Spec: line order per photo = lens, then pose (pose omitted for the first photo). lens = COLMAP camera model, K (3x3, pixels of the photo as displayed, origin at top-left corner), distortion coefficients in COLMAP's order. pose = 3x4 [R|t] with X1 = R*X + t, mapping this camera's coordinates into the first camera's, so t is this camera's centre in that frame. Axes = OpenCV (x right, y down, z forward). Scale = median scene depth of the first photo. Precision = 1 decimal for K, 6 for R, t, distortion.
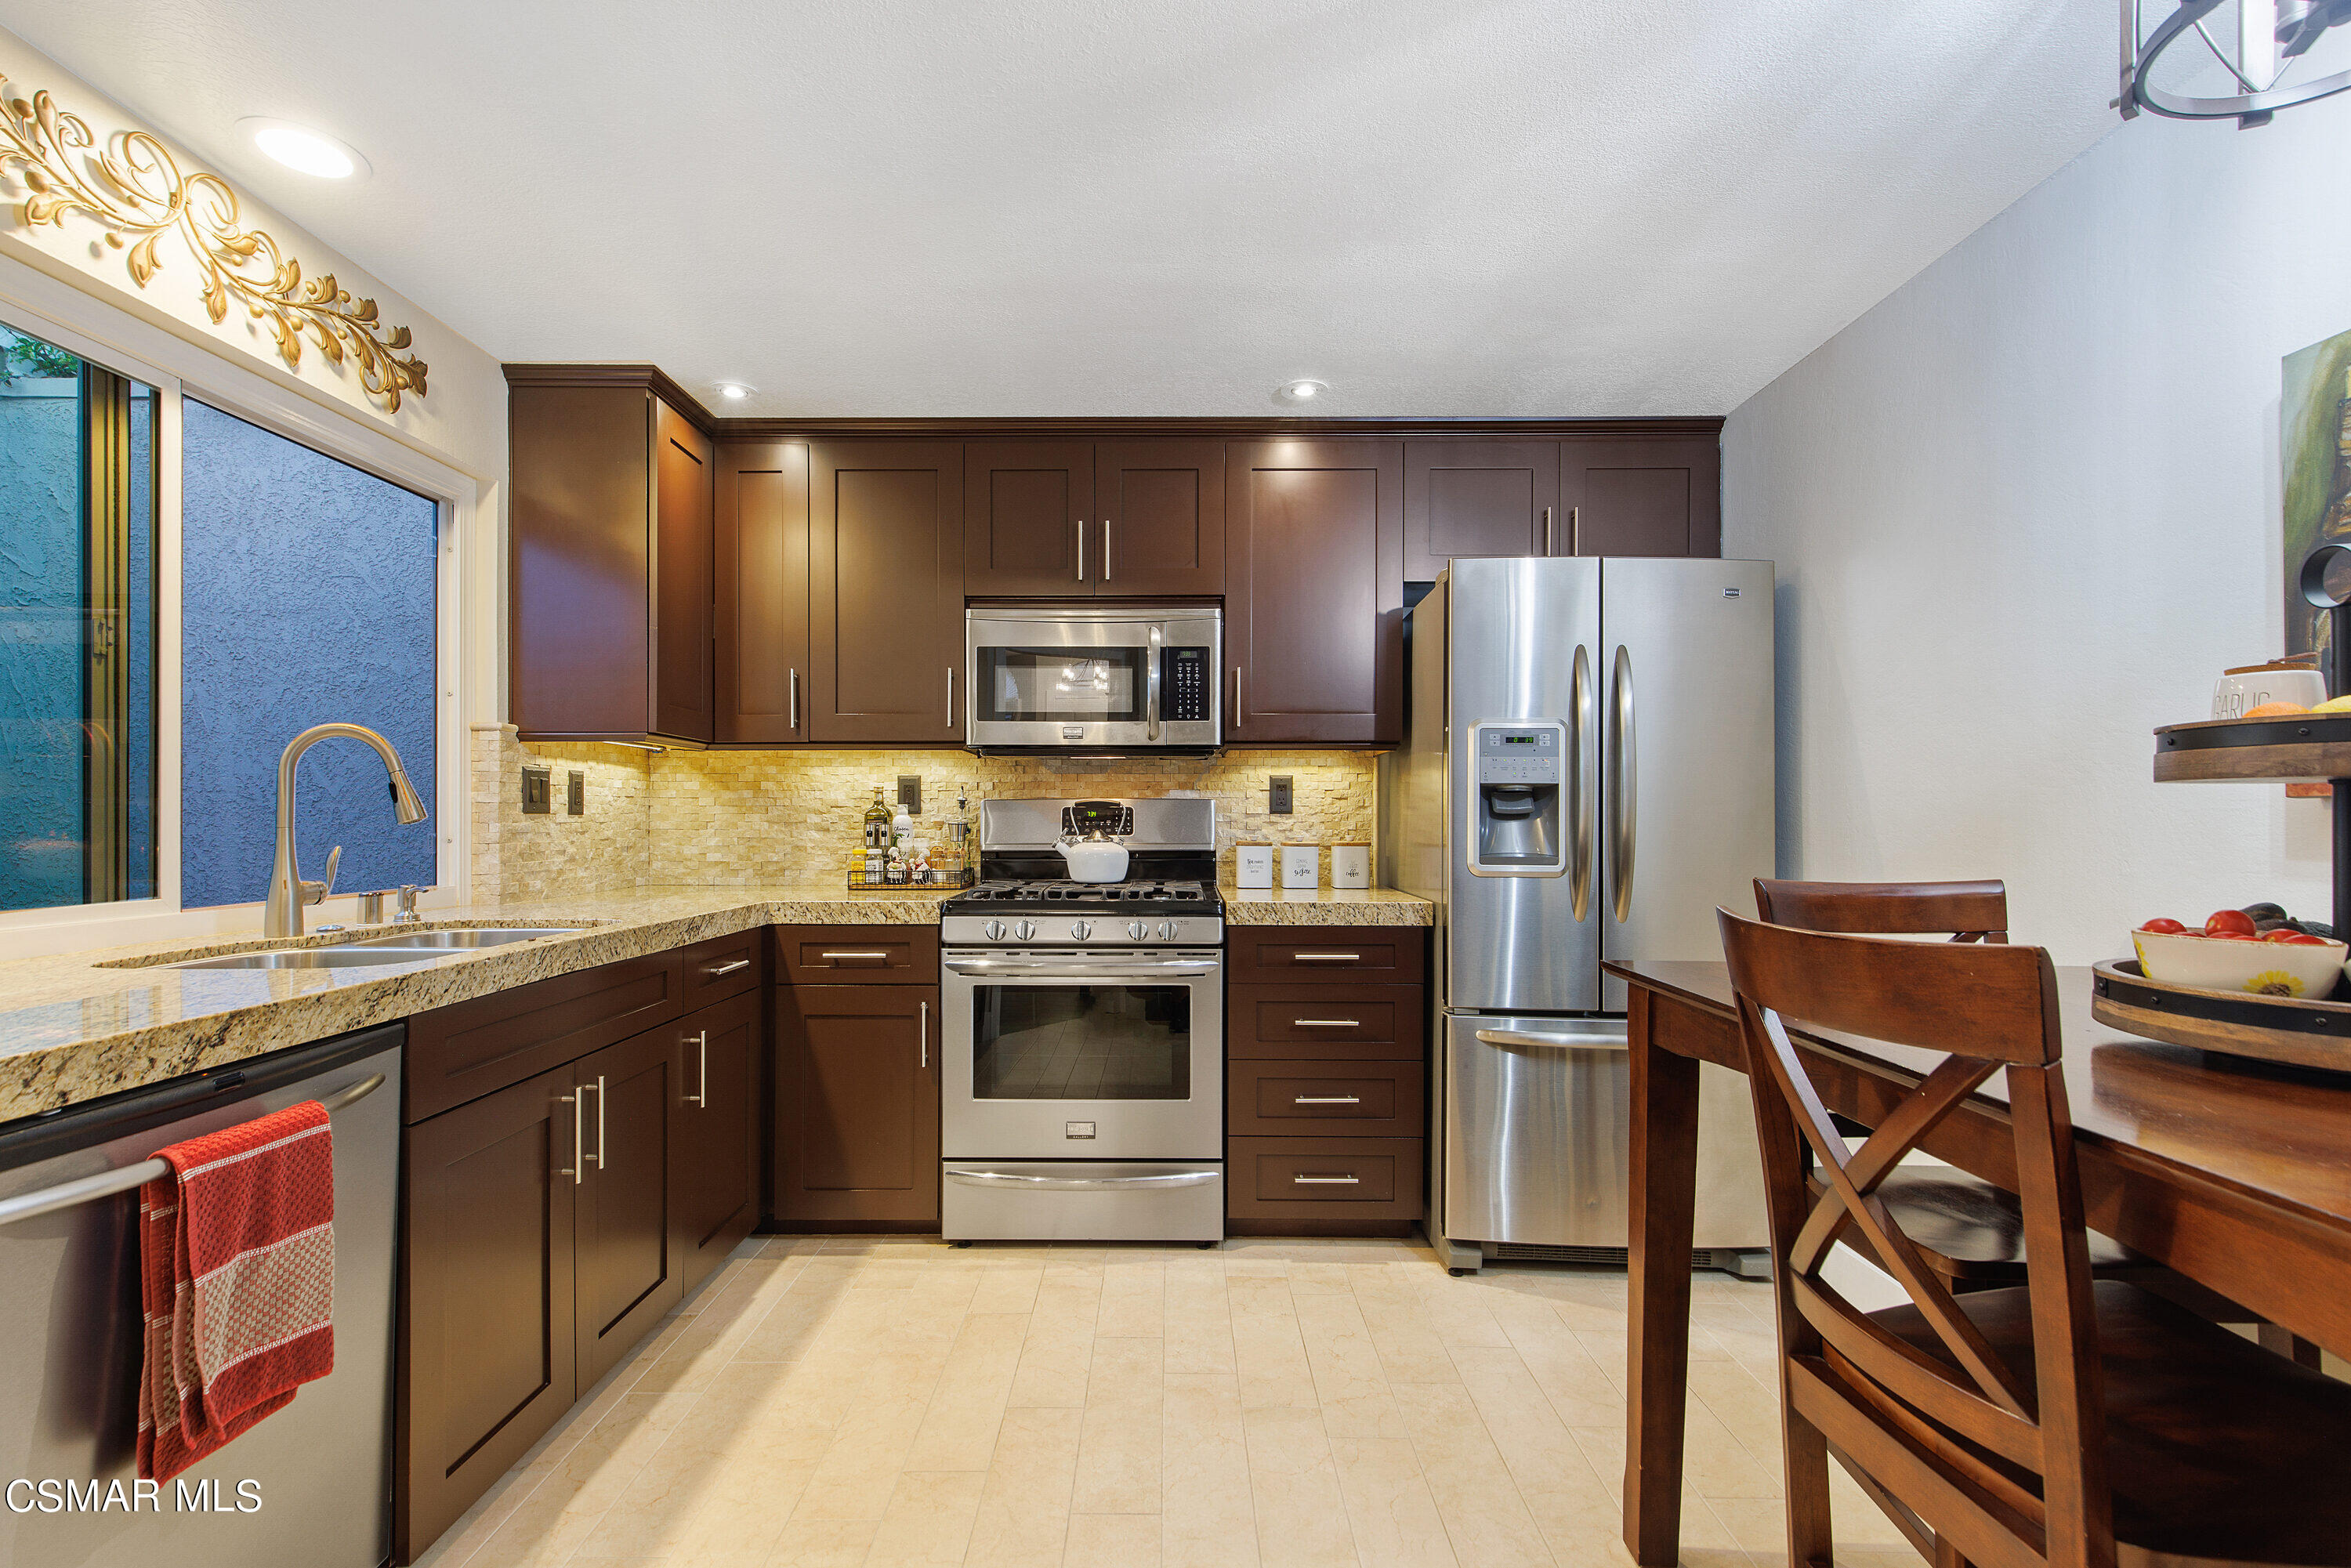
lens RADIAL K [[1140.4, 0, 1165.4], [0, 1140.4, 815.5], [0, 0, 1]] dist [0.007489, -0.002600]
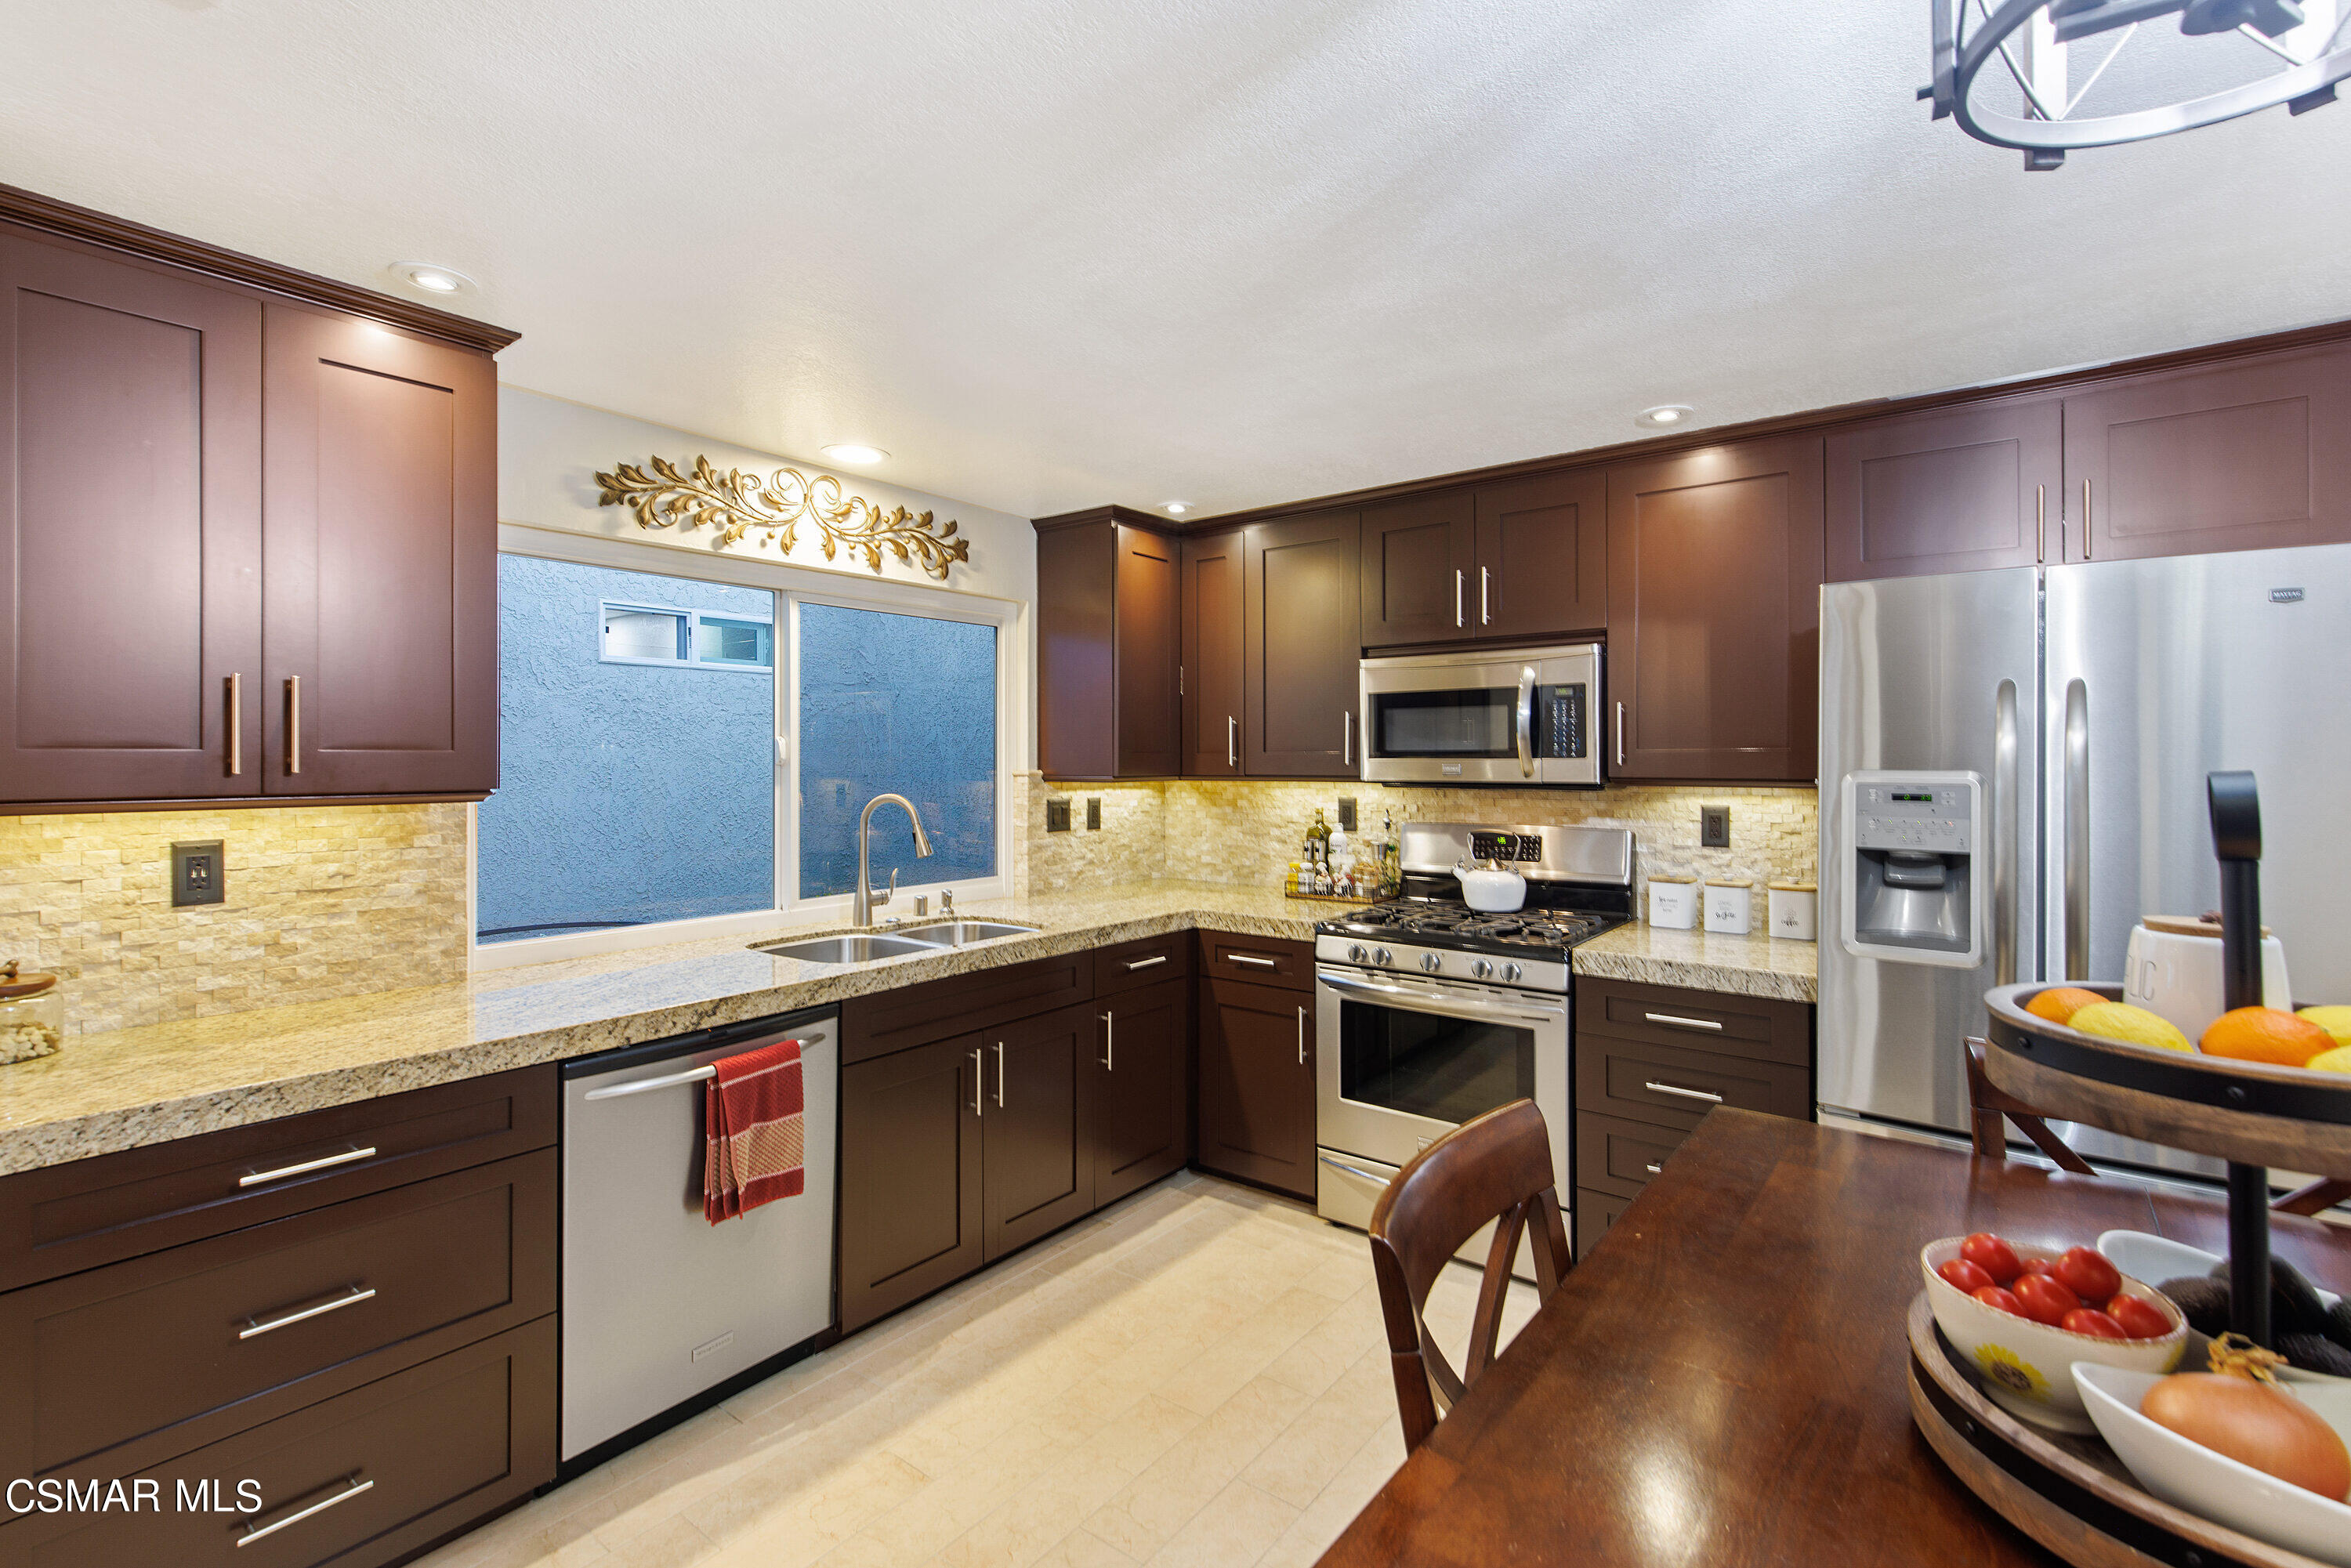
lens RADIAL K [[1062.6, 0, 1093.6], [0, 1062.6, 757.7], [0, 0, 1]] dist [0.007000, -0.003049]
pose [[0.778363, -0.007528, -0.627770, 0.317625], [0.003060, 0.999962, -0.008196, -0.086502], [0.627807, 0.004458, 0.778356, 0.016402]]
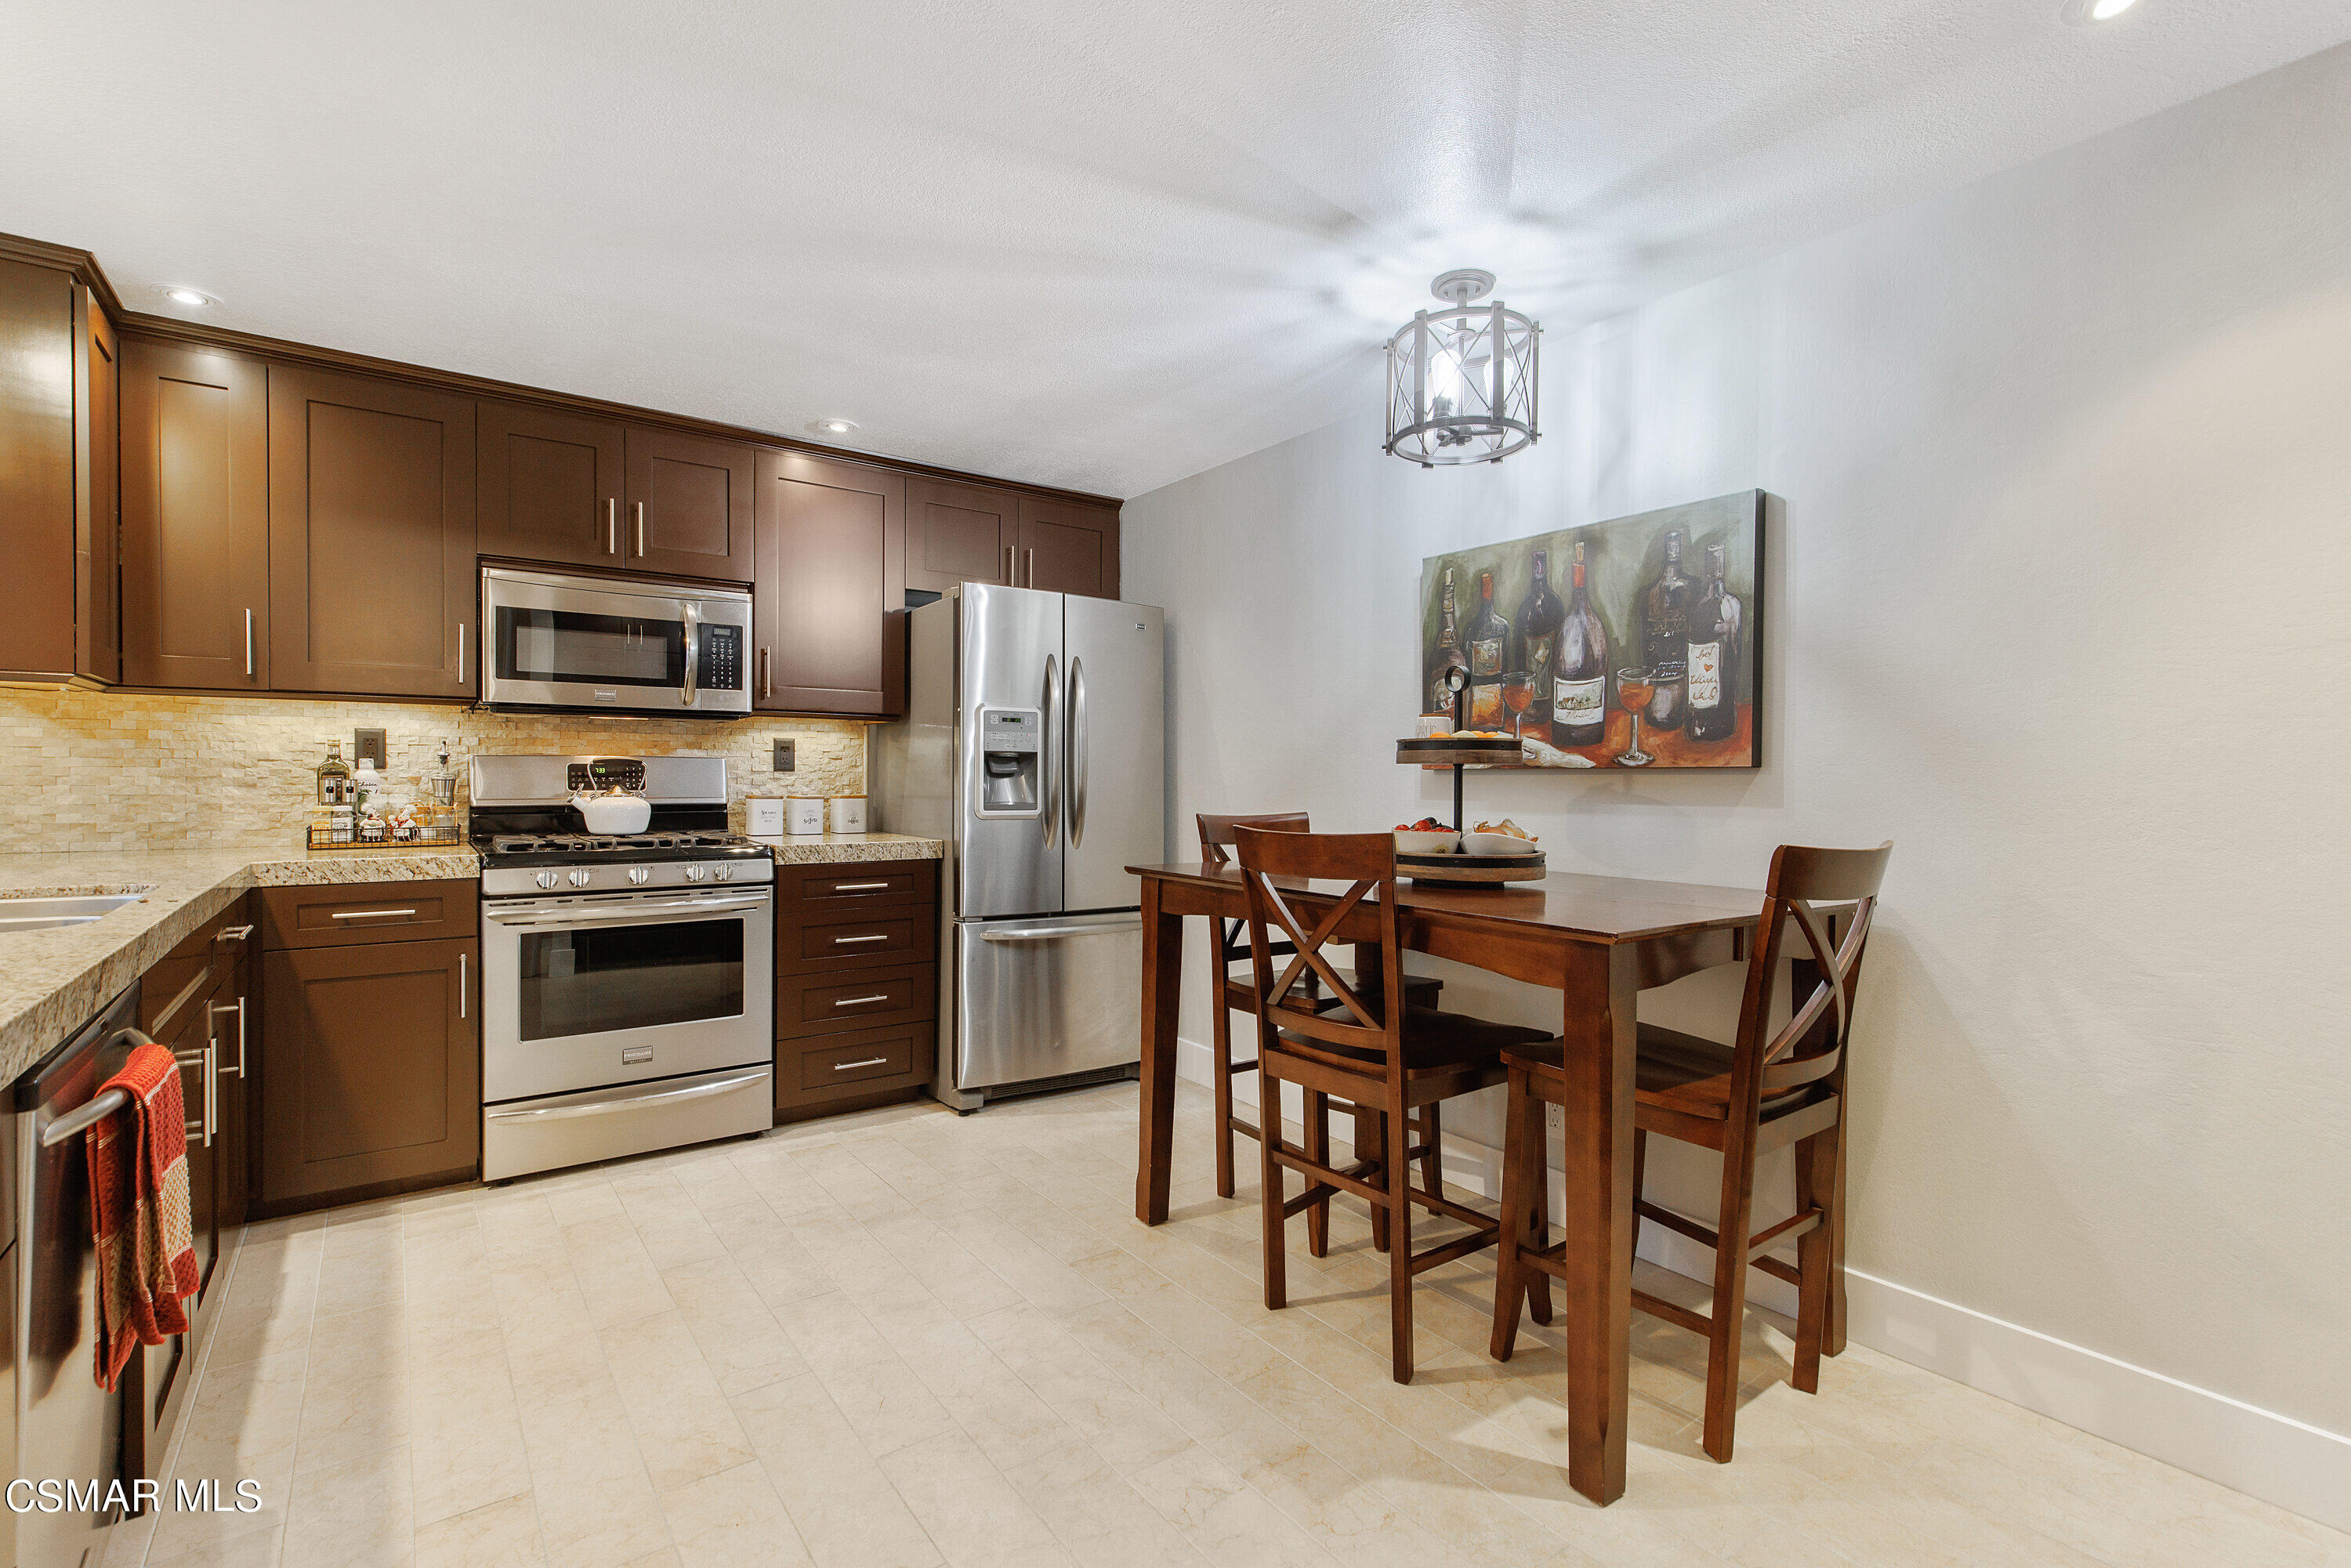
lens RADIAL K [[1062.6, 0, 1211.0], [0, 1062.6, 786.0], [0, 0, 1]] dist [0.007000, -0.003049]
pose [[0.800515, -0.001647, 0.599310, -0.253889], [-0.007156, 0.999899, 0.012305, -0.003604], [-0.599269, -0.014139, 0.800423, -0.166761]]
